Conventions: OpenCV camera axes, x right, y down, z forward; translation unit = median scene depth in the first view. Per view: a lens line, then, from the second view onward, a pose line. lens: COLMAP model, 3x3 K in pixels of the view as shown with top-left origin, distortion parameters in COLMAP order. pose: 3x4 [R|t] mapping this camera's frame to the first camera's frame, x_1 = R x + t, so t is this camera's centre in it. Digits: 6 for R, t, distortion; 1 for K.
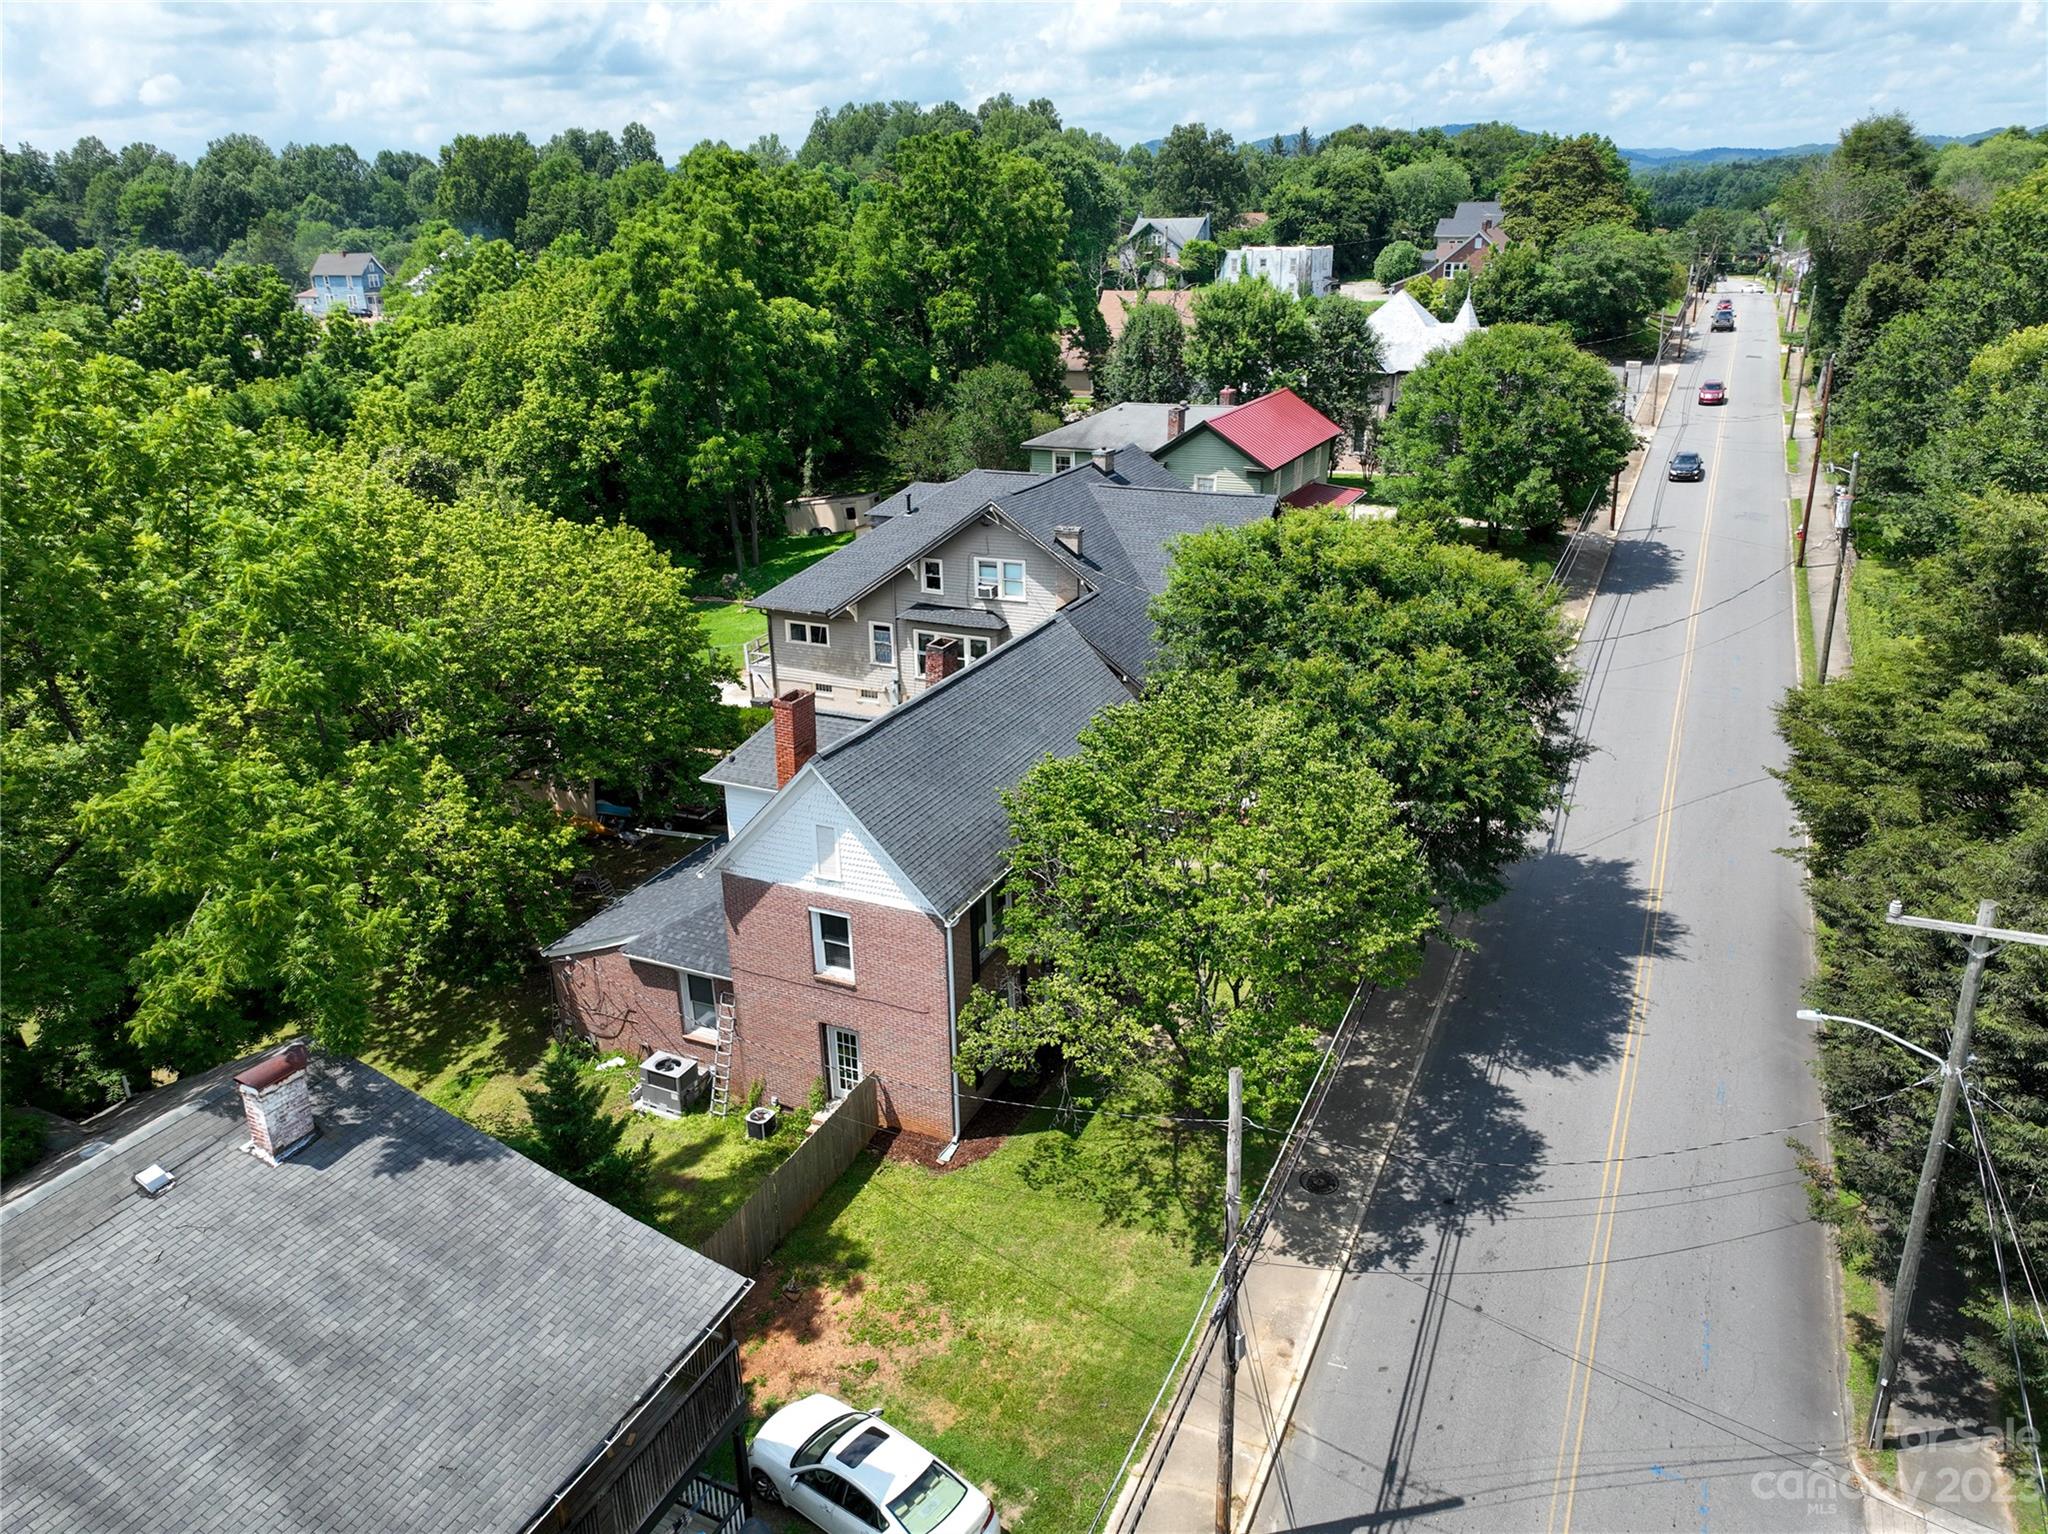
lens RADIAL K [[1448.2, 0, 1034.6], [0, 1448.2, 768.5], [0, 0, 1]] dist [0.005922, 0.014308]
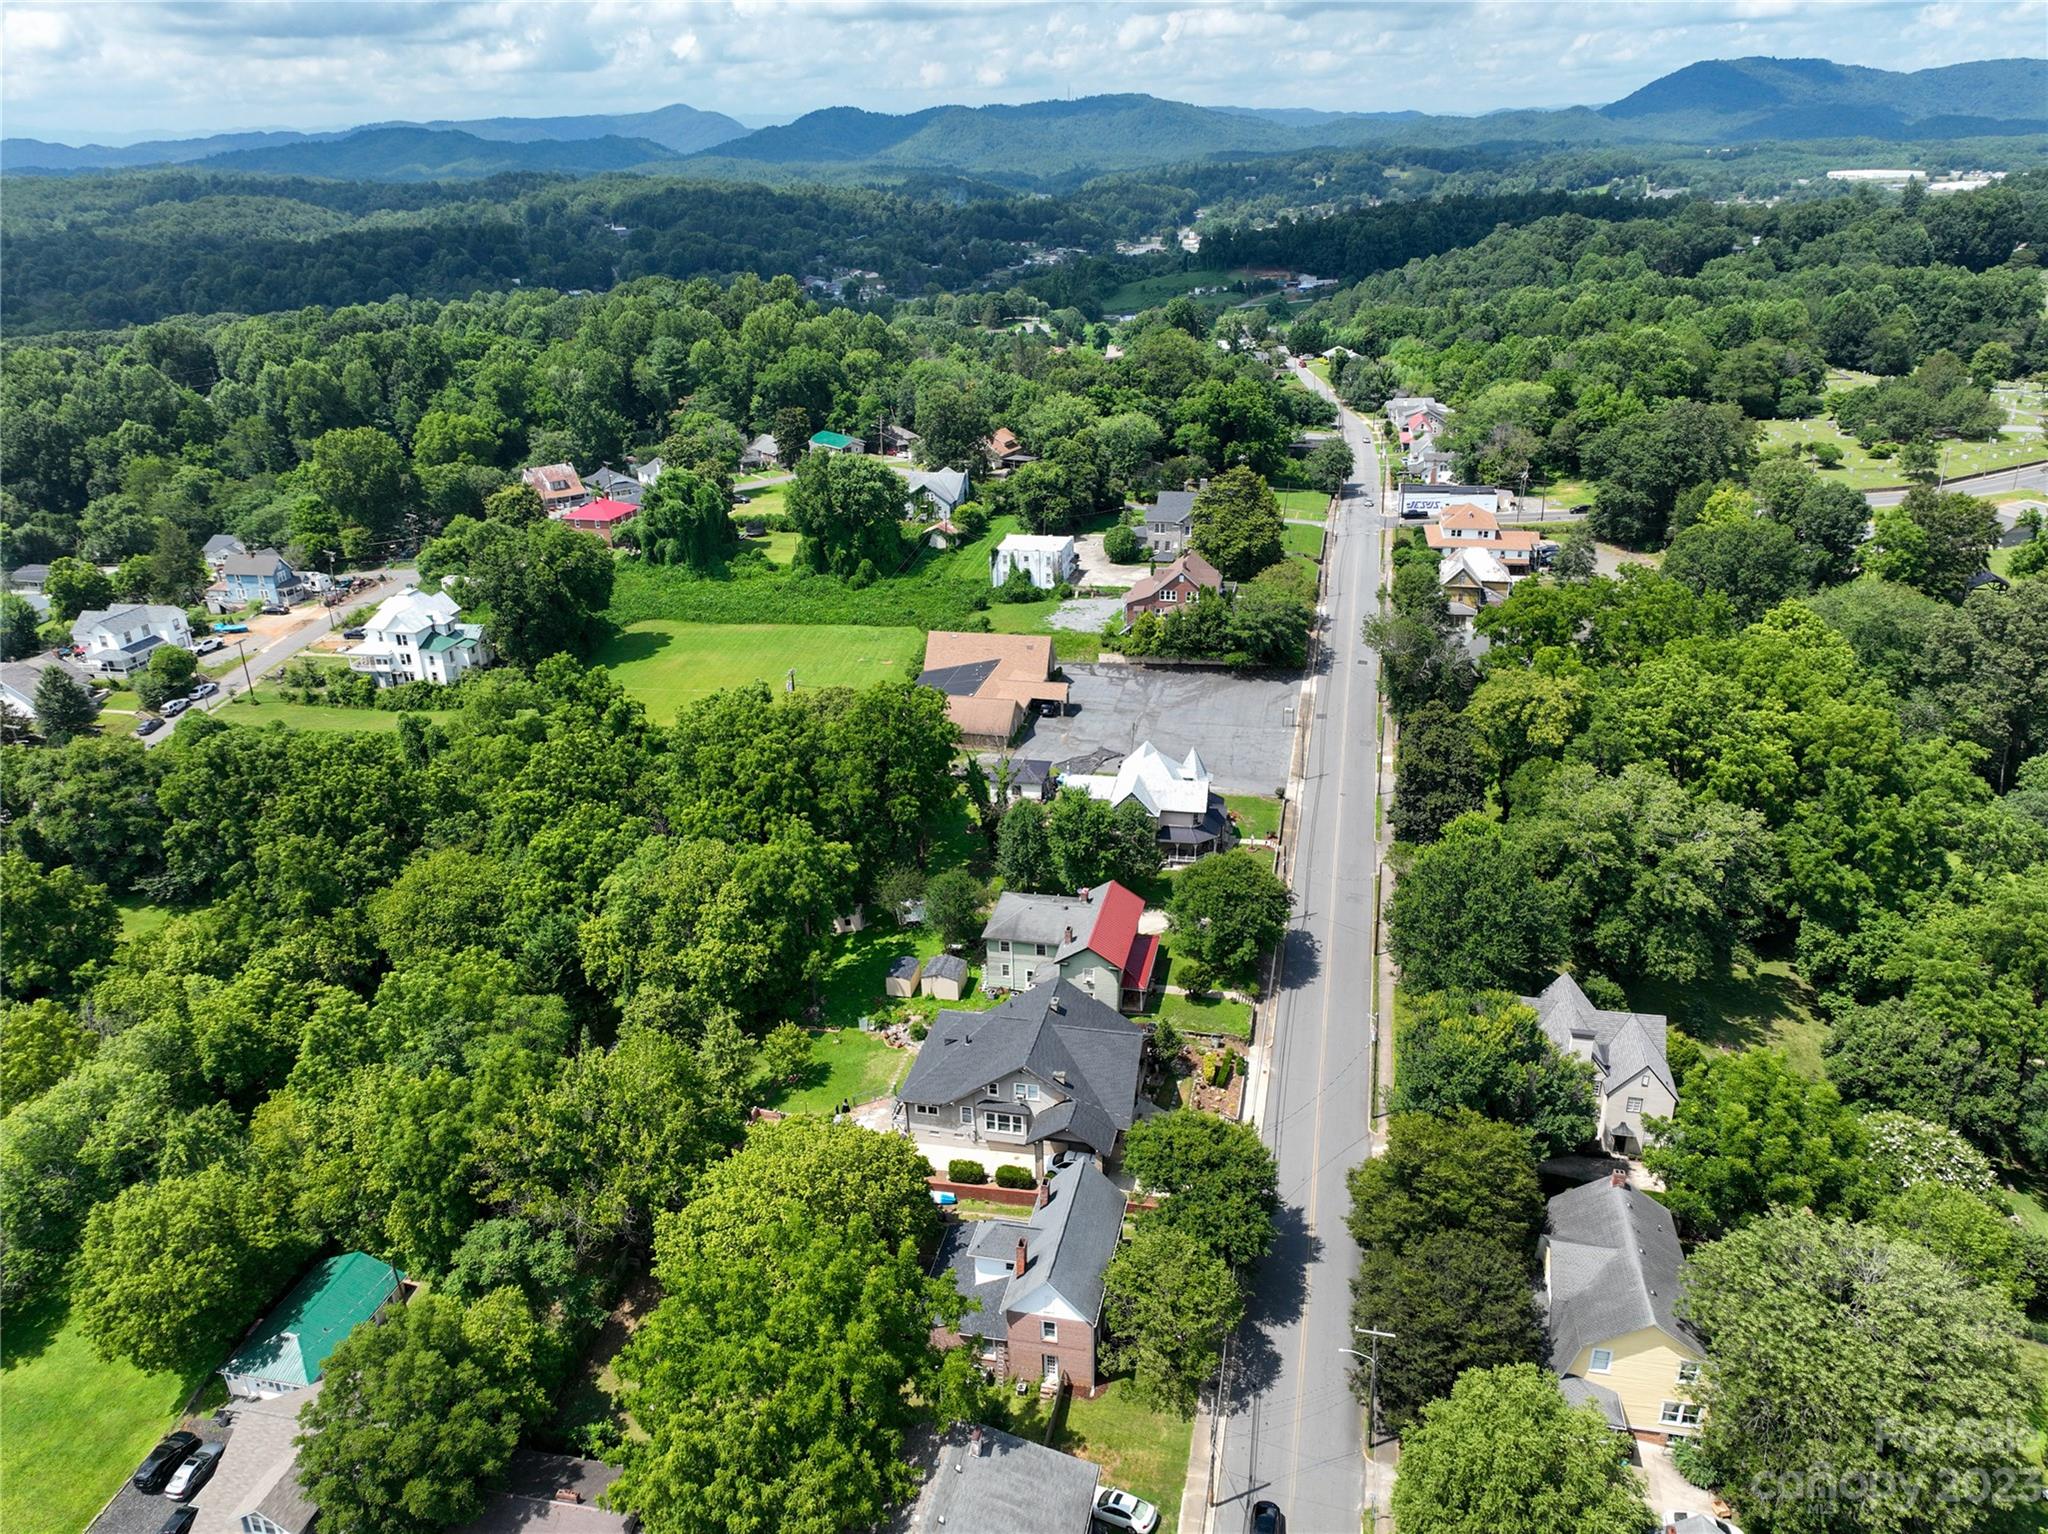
lens RADIAL K [[1448.2, 0, 1023.3], [0, 1448.2, 775.0], [0, 0, 1]] dist [0.005922, 0.014308]
pose [[0.978494, -0.094026, 0.183599, -0.504336], [0.087601, 0.995235, 0.042816, -0.915326], [-0.186750, -0.025812, 0.982068, -1.503959]]
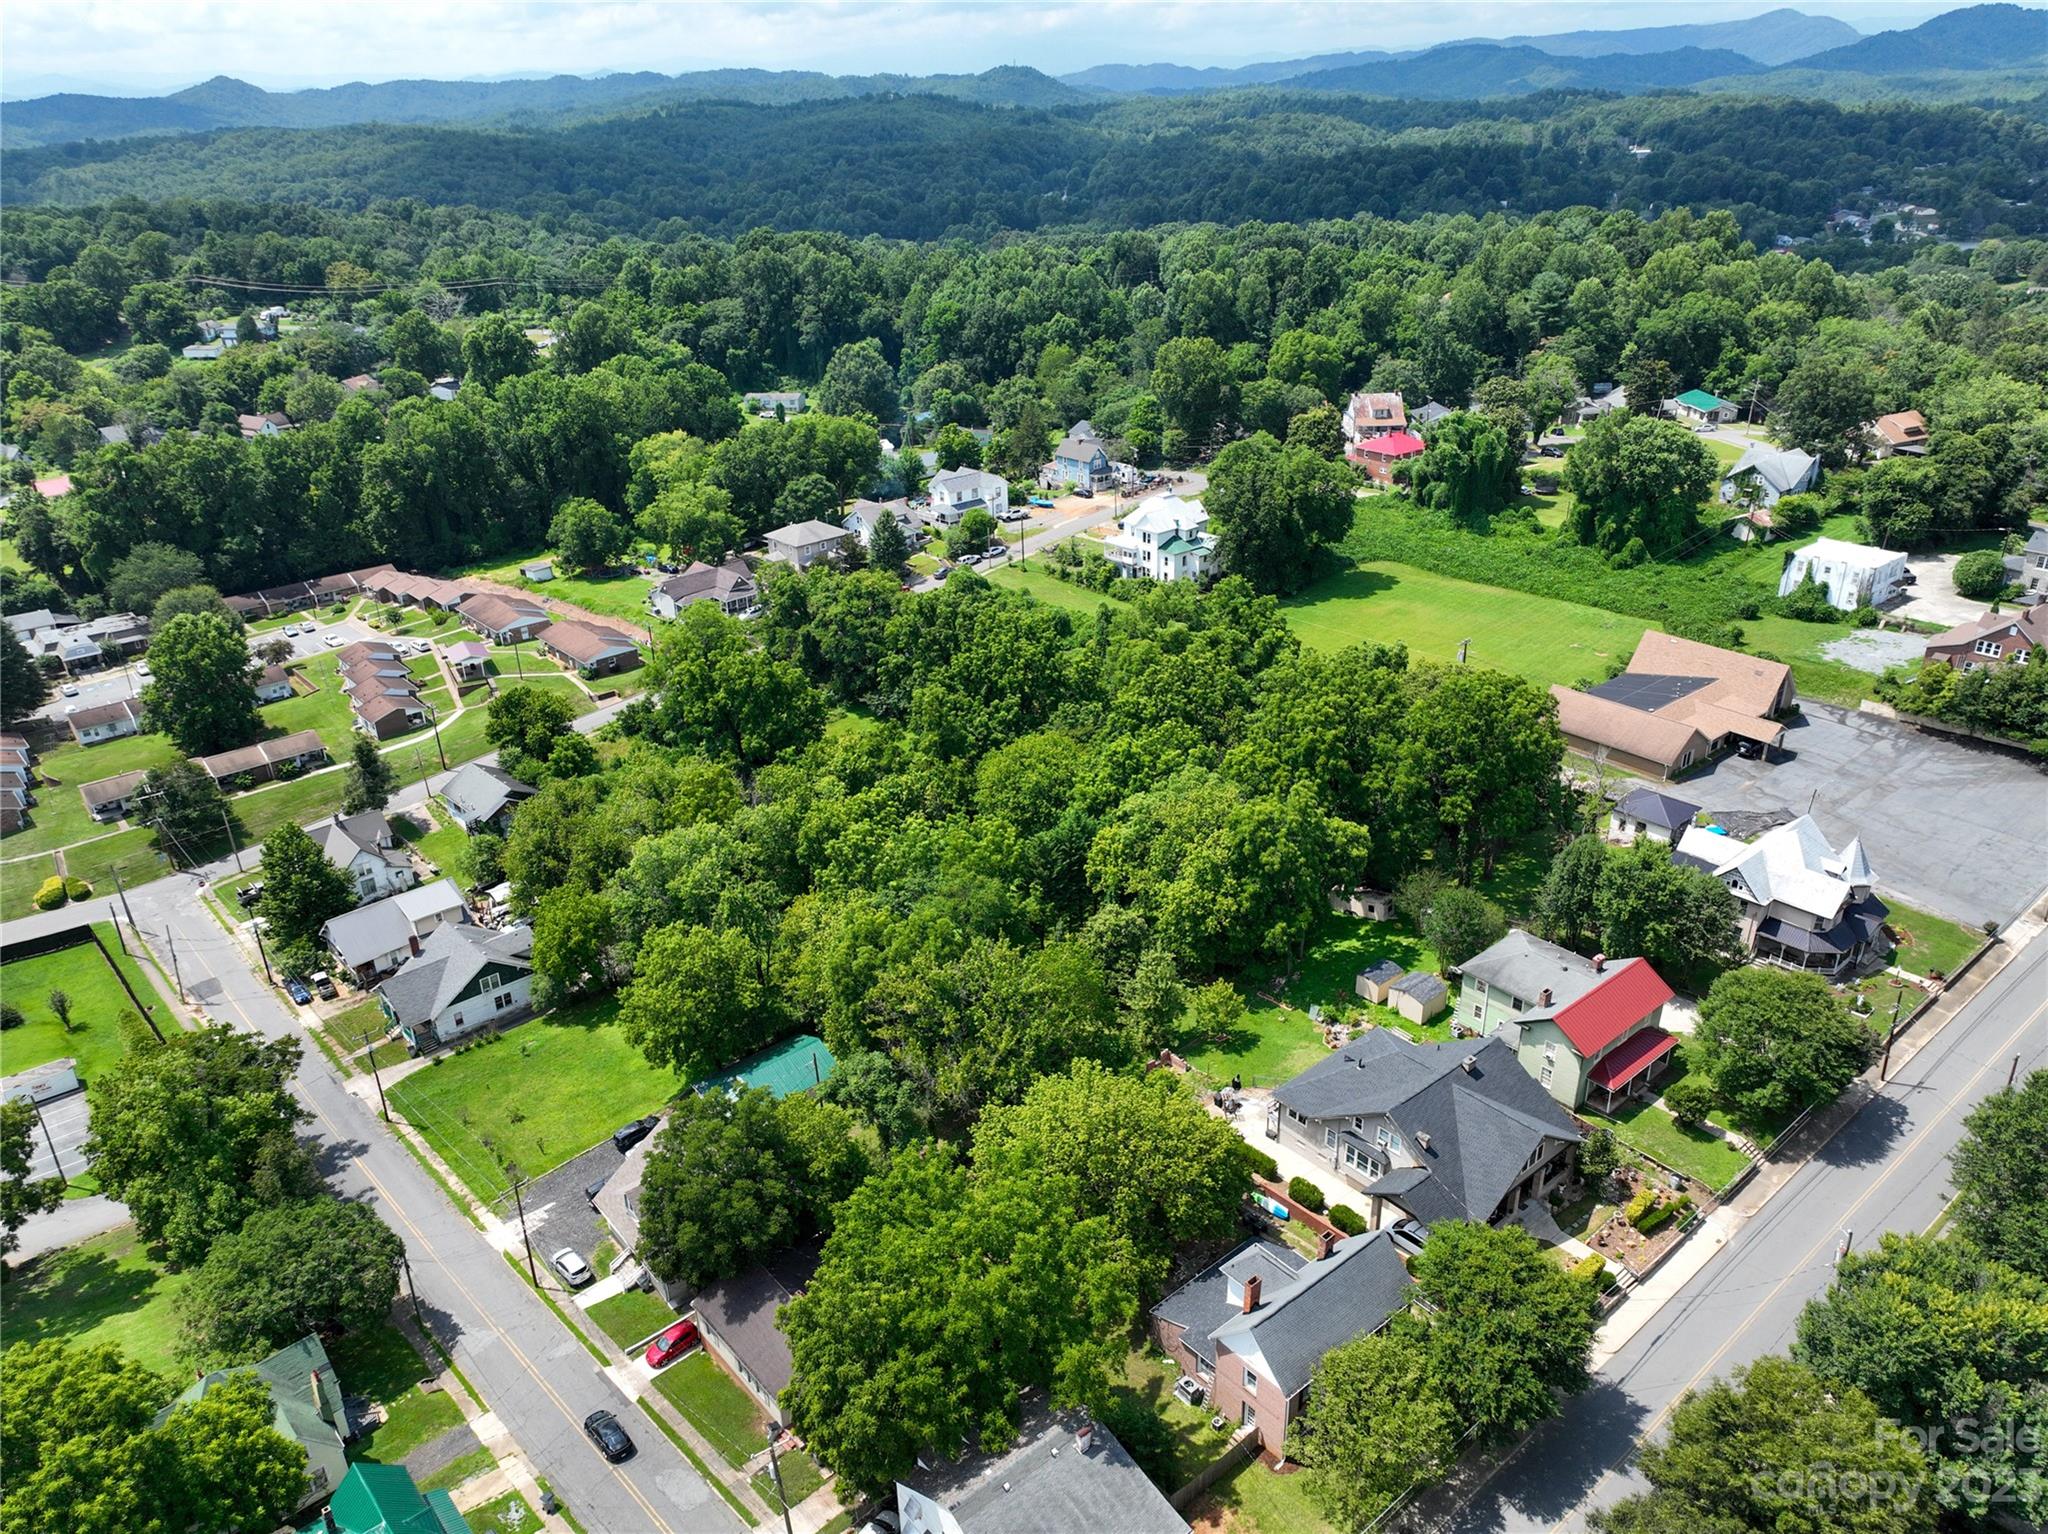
lens RADIAL K [[1448.2, 0, 1020.8], [0, 1448.2, 768.8], [0, 0, 1]] dist [0.005922, 0.014308]
pose [[0.902091, 0.170168, -0.396578, 0.291304], [-0.140366, 0.984703, 0.103237, -1.001032], [0.408079, -0.037463, 0.912178, -1.326676]]
